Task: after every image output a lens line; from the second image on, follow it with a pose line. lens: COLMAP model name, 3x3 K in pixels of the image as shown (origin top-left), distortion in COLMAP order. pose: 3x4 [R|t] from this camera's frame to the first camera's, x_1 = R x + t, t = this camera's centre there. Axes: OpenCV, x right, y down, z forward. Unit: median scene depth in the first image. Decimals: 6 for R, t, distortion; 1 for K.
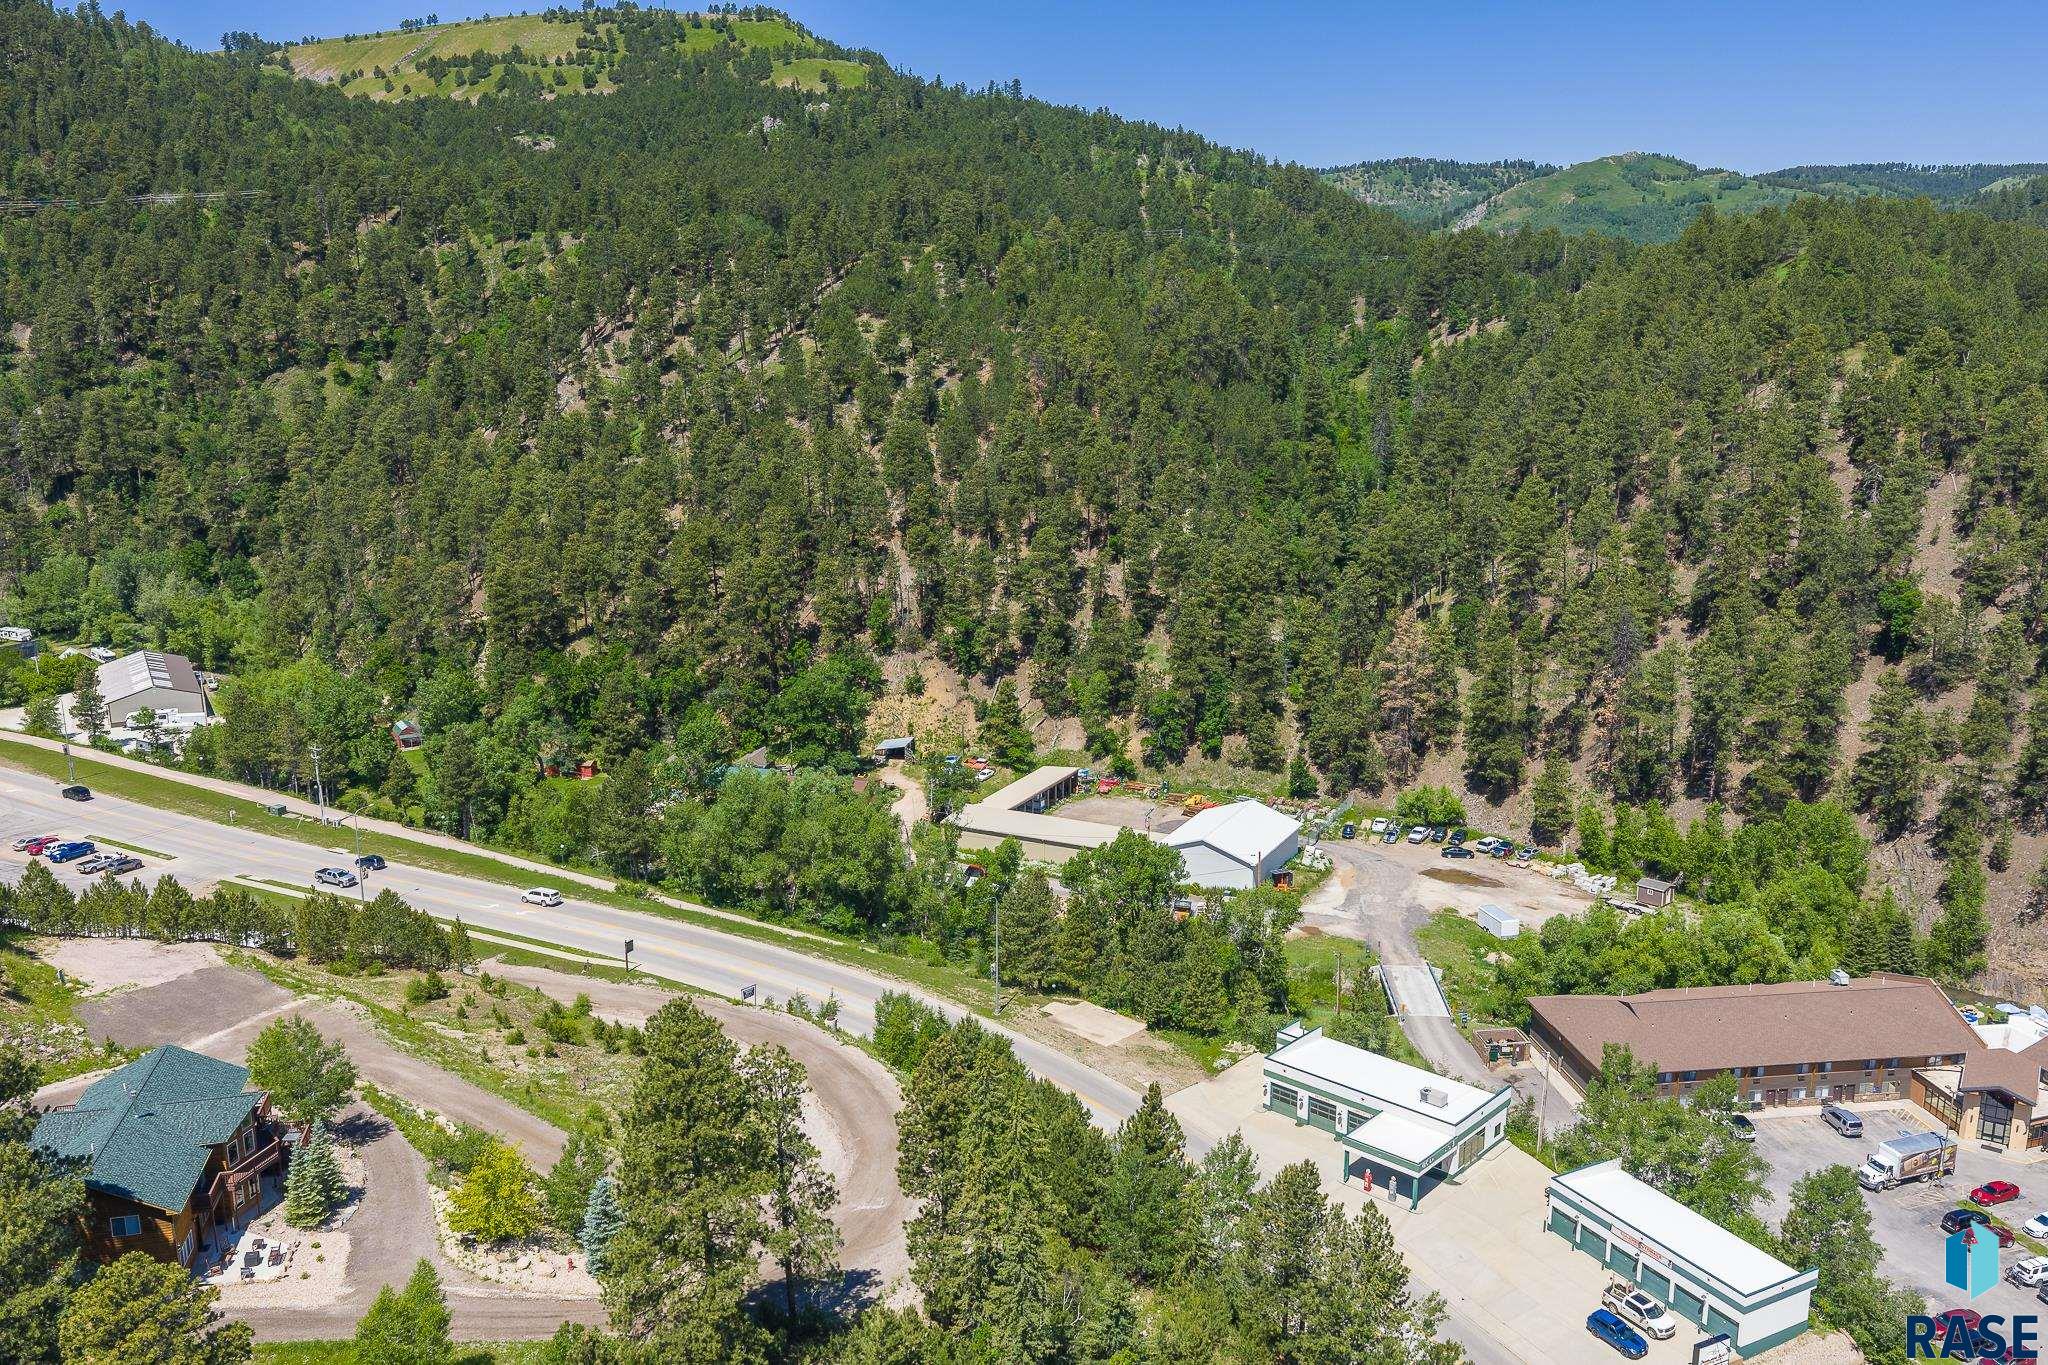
lens RADIAL K [[1685.8, 0, 1018.2], [0, 1685.8, 682.1], [0, 0, 1]] dist [0.016531, -0.026644]
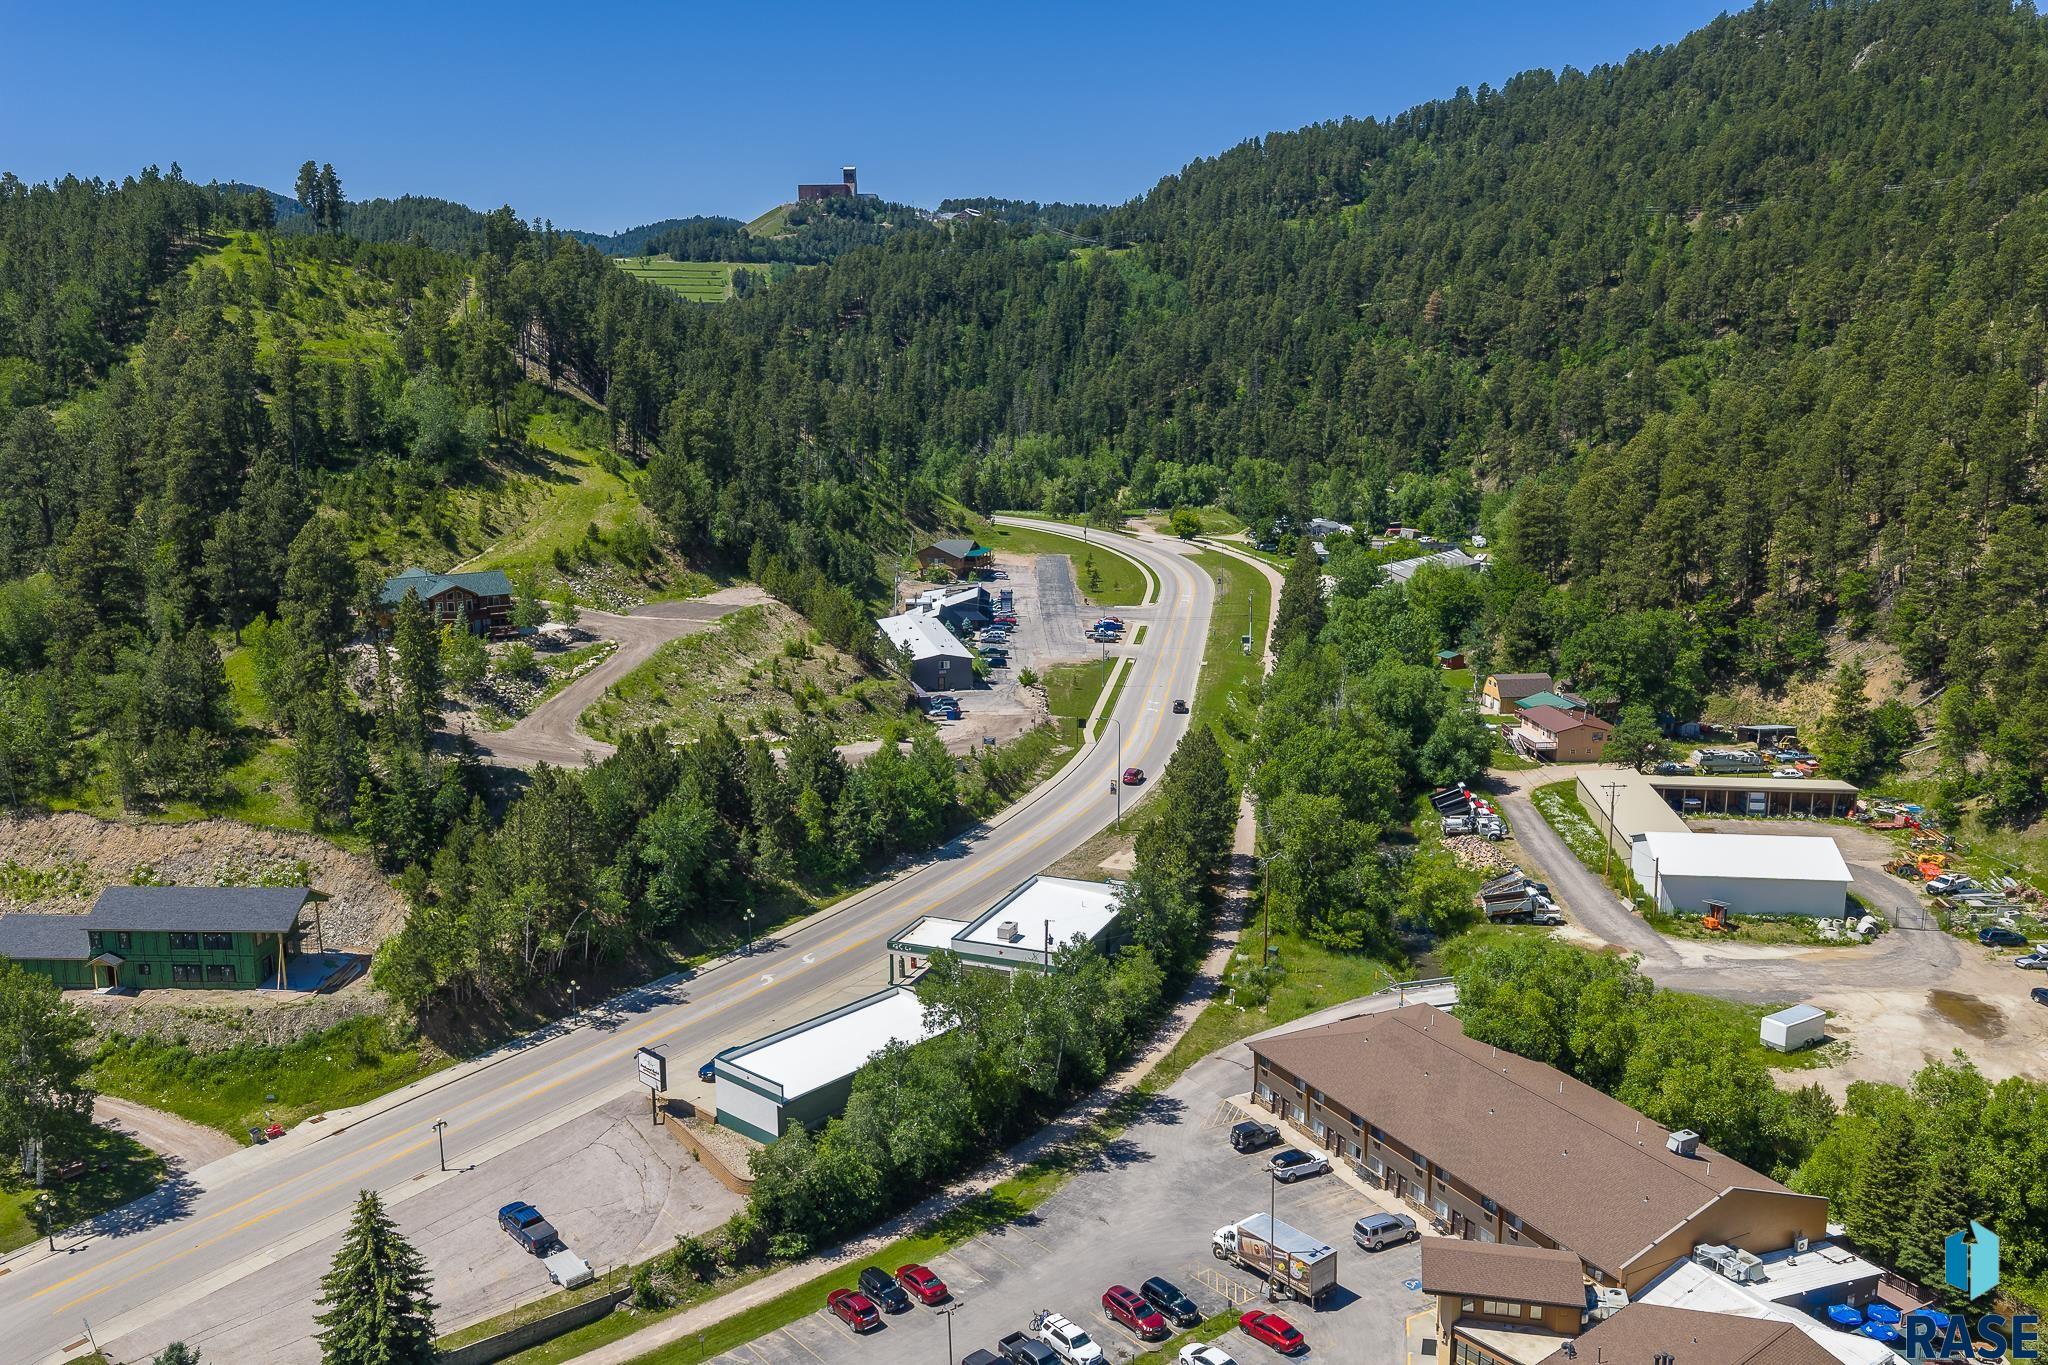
lens RADIAL K [[1685.8, 0, 1021.5], [0, 1685.8, 686.8], [0, 0, 1]] dist [0.016531, -0.026644]
pose [[0.339242, 0.191619, -0.920976, 0.382994], [-0.210923, 0.969600, 0.124042, -0.006963], [0.916748, 0.152175, 0.369346, 0.205348]]
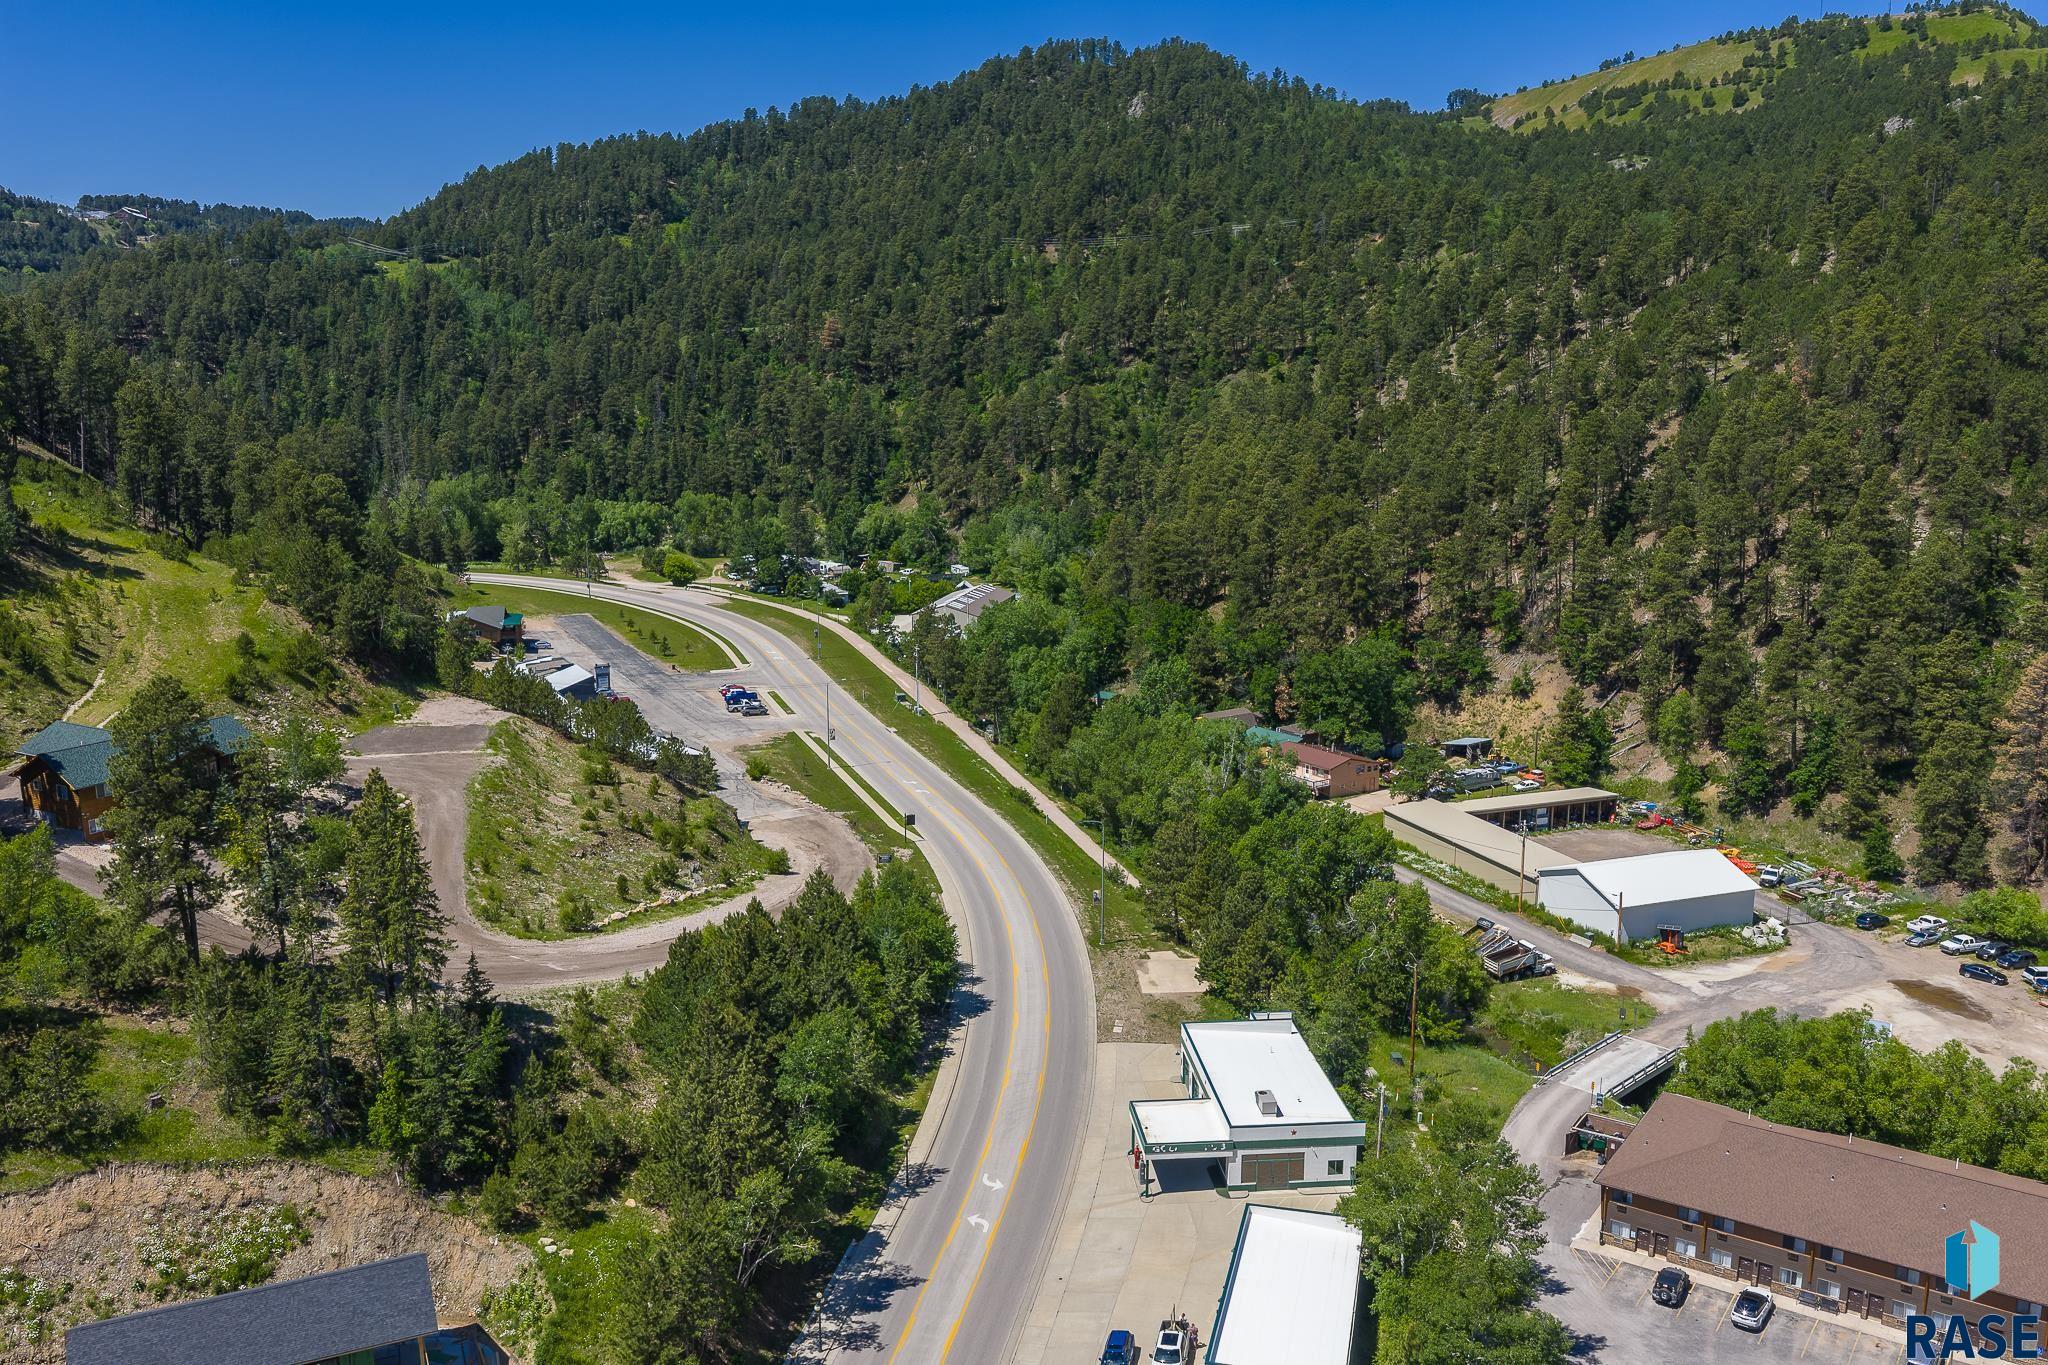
lens RADIAL K [[1685.8, 0, 1022.1], [0, 1685.8, 682.6], [0, 0, 1]] dist [0.016531, -0.026644]
pose [[0.735870, 0.131691, -0.664193, 0.231882], [-0.153044, 0.987869, 0.026307, 0.011174], [0.659600, 0.082293, 0.747098, 0.088504]]
